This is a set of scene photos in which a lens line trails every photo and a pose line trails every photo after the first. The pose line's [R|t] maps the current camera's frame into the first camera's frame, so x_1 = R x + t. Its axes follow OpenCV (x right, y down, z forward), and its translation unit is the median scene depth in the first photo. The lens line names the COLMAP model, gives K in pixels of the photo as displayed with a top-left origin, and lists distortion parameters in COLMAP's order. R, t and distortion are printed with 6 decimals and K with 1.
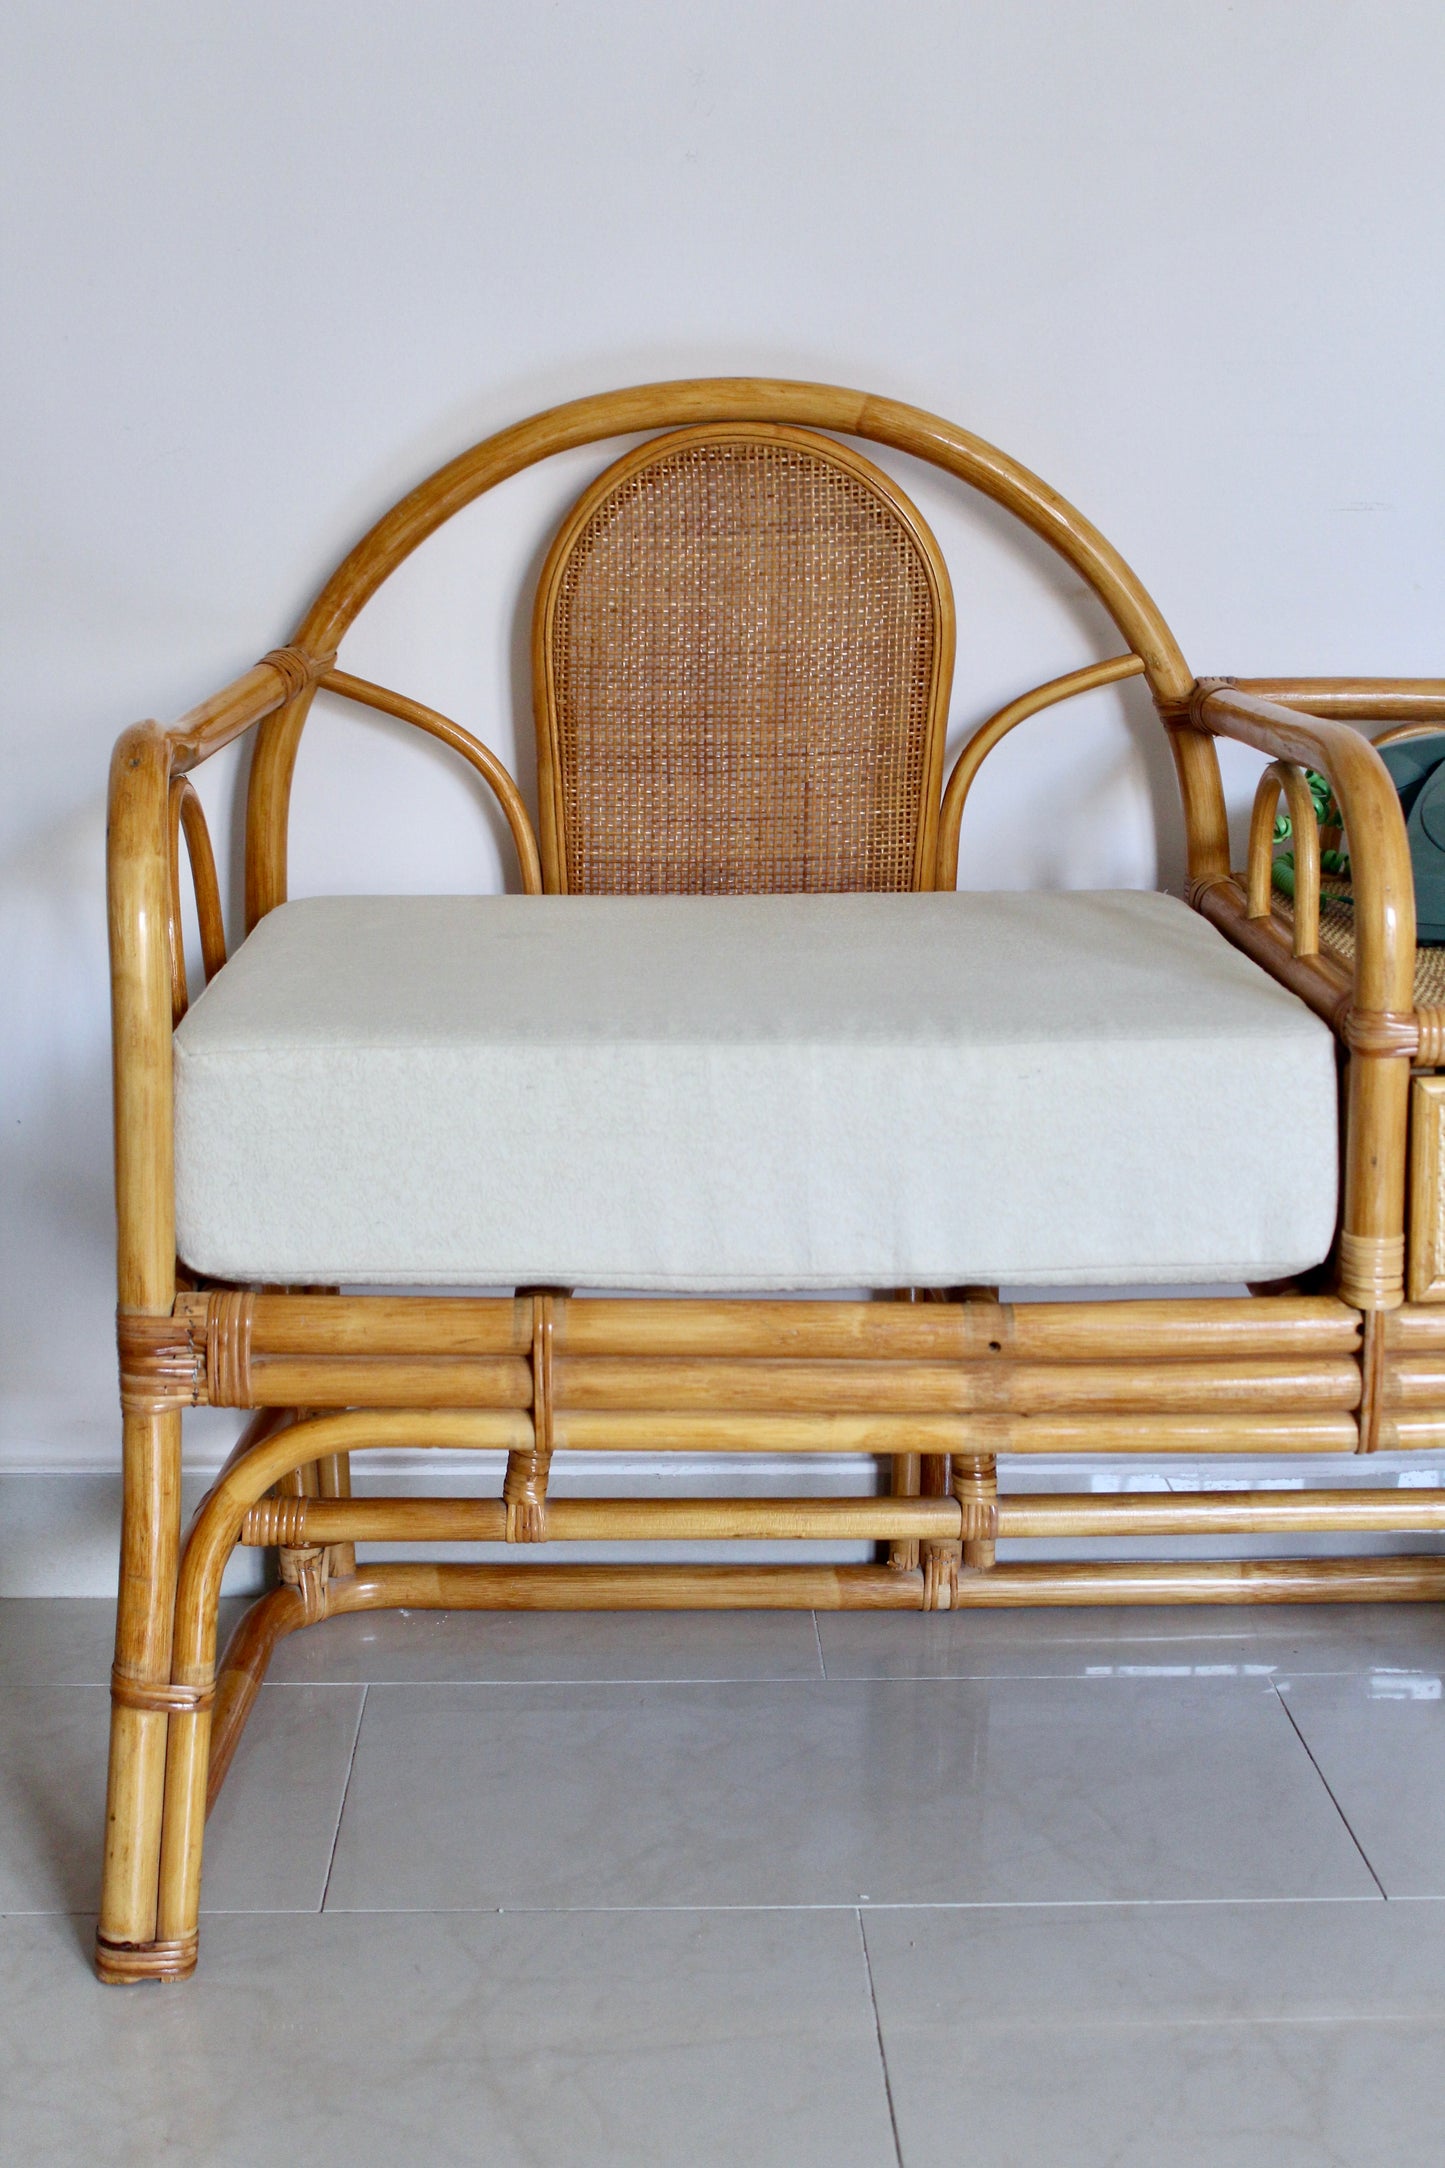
lens RADIAL K [[2820.5, 0, 722.5], [0, 2820.5, 1084.0], [0, 0, 1]] dist [-0.074608, 0.087869]
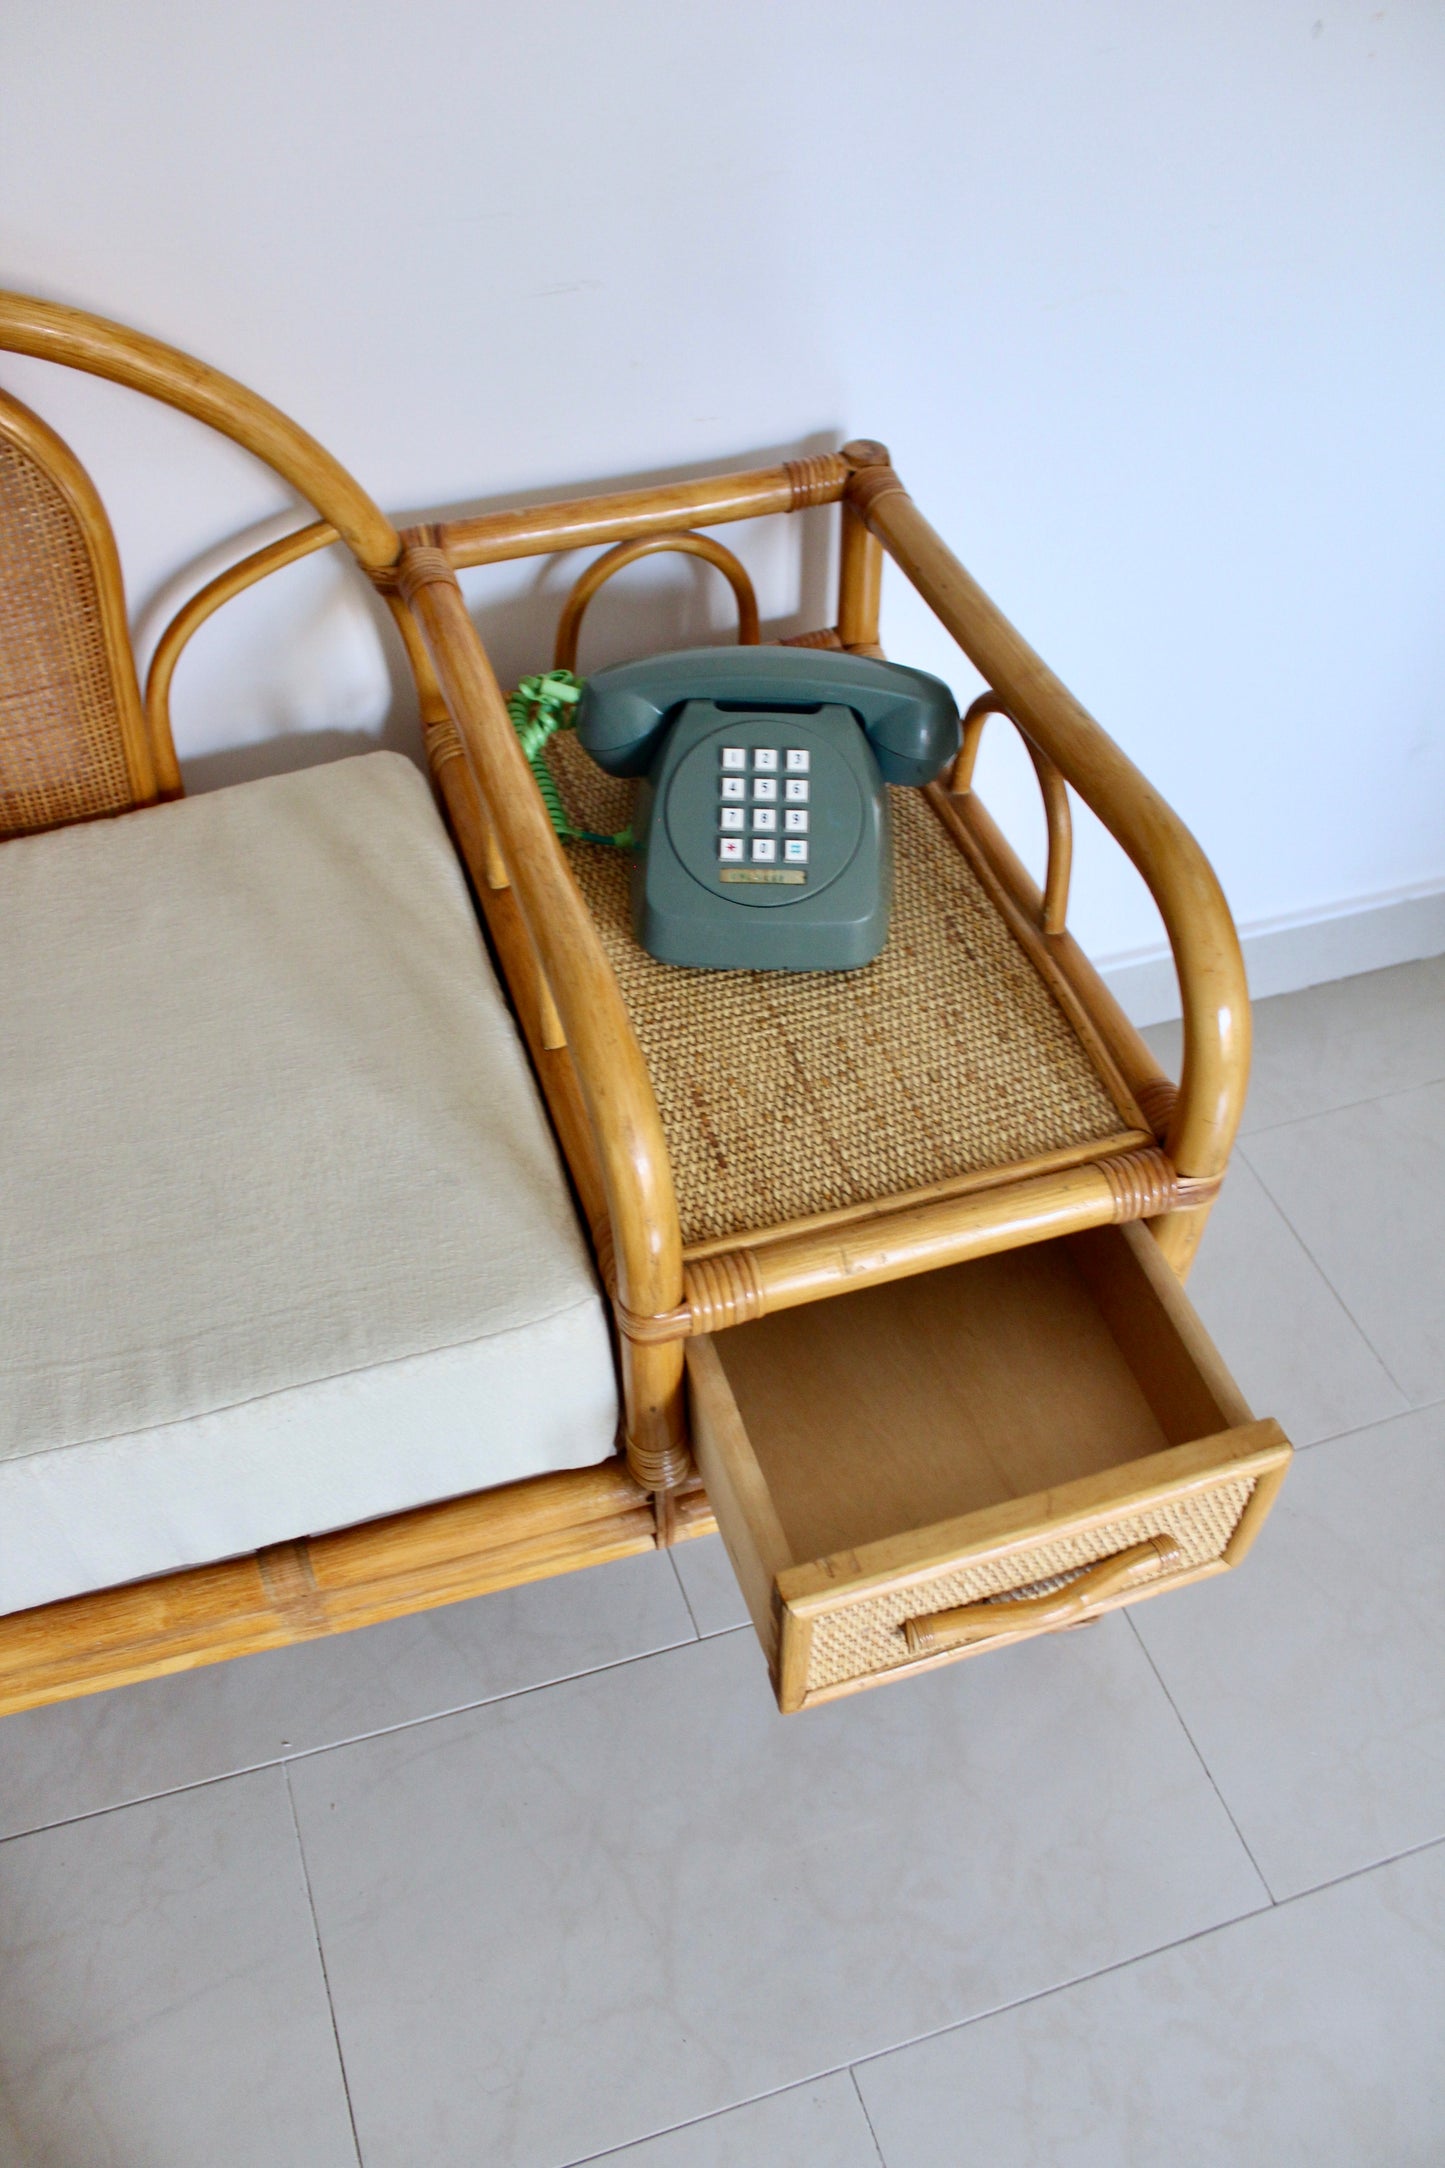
lens RADIAL K [[1797.2, 0, 718.3], [0, 1797.2, 1092.2], [0, 0, 1]] dist [-0.169347, 0.149869]
pose [[0.958881, -0.204618, 0.196667, 0.122225], [0.050916, 0.805744, 0.590072, -0.333490], [-0.279203, -0.555795, 0.783031, 0.452413]]
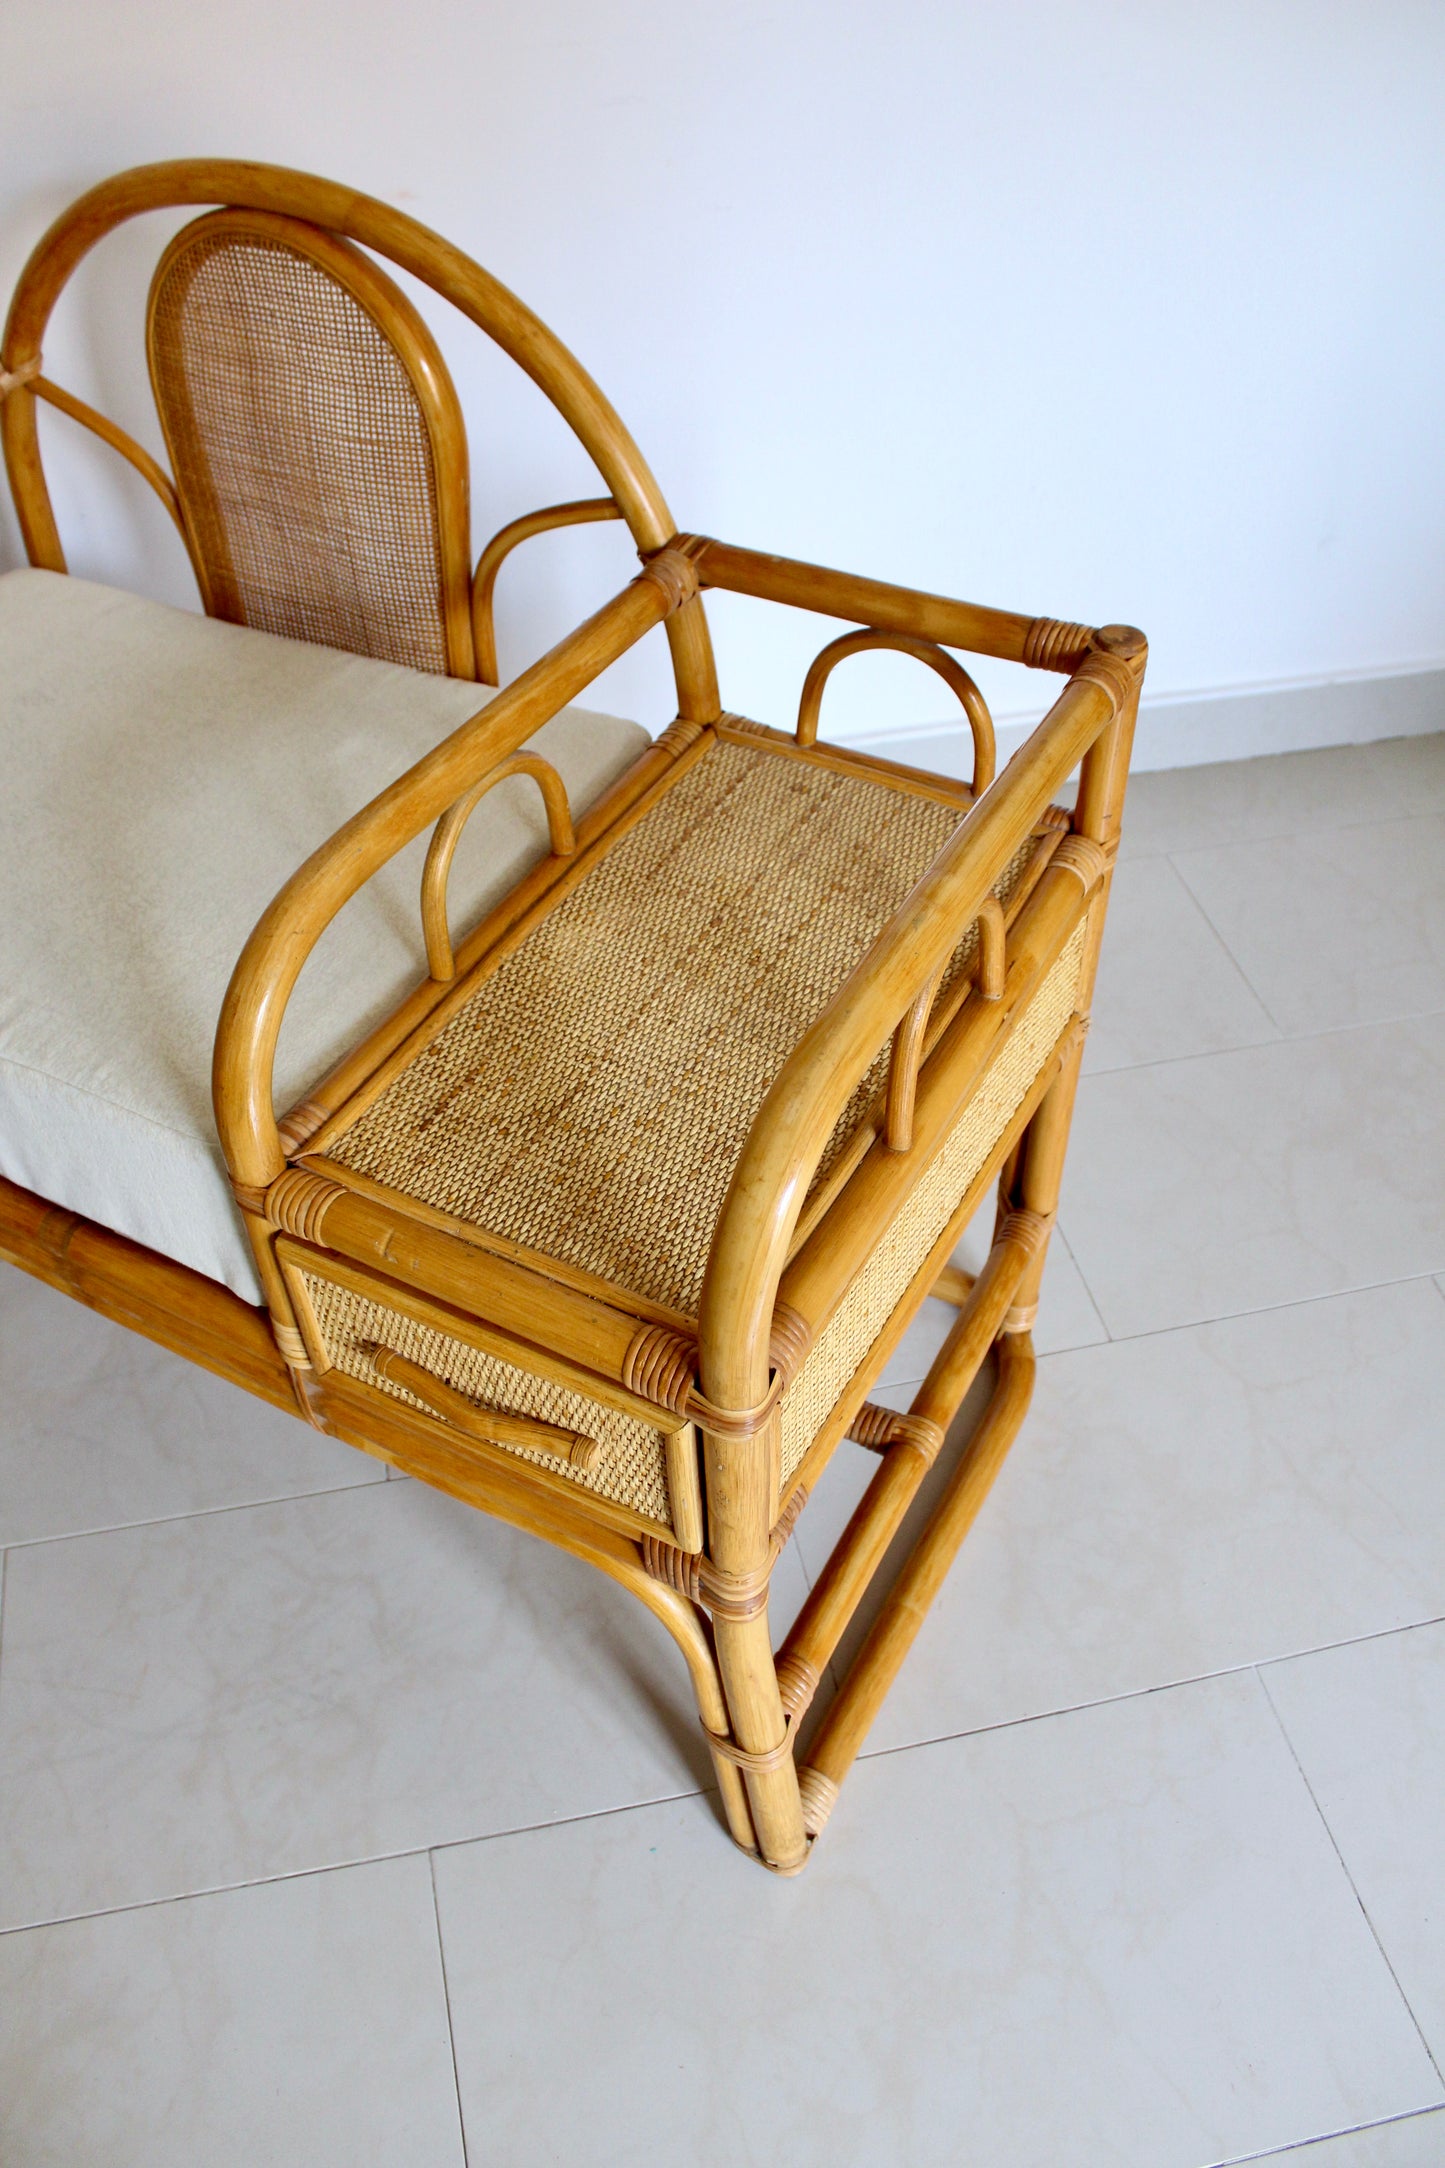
lens RADIAL K [[1797.2, 0, 718.3], [0, 1797.2, 1092.2], [0, 0, 1]] dist [-0.169347, 0.149869]
pose [[0.863775, 0.344820, -0.367412, 0.481148], [-0.086687, 0.819992, 0.565772, -0.340215], [0.496365, -0.456850, 0.738181, 0.486768]]
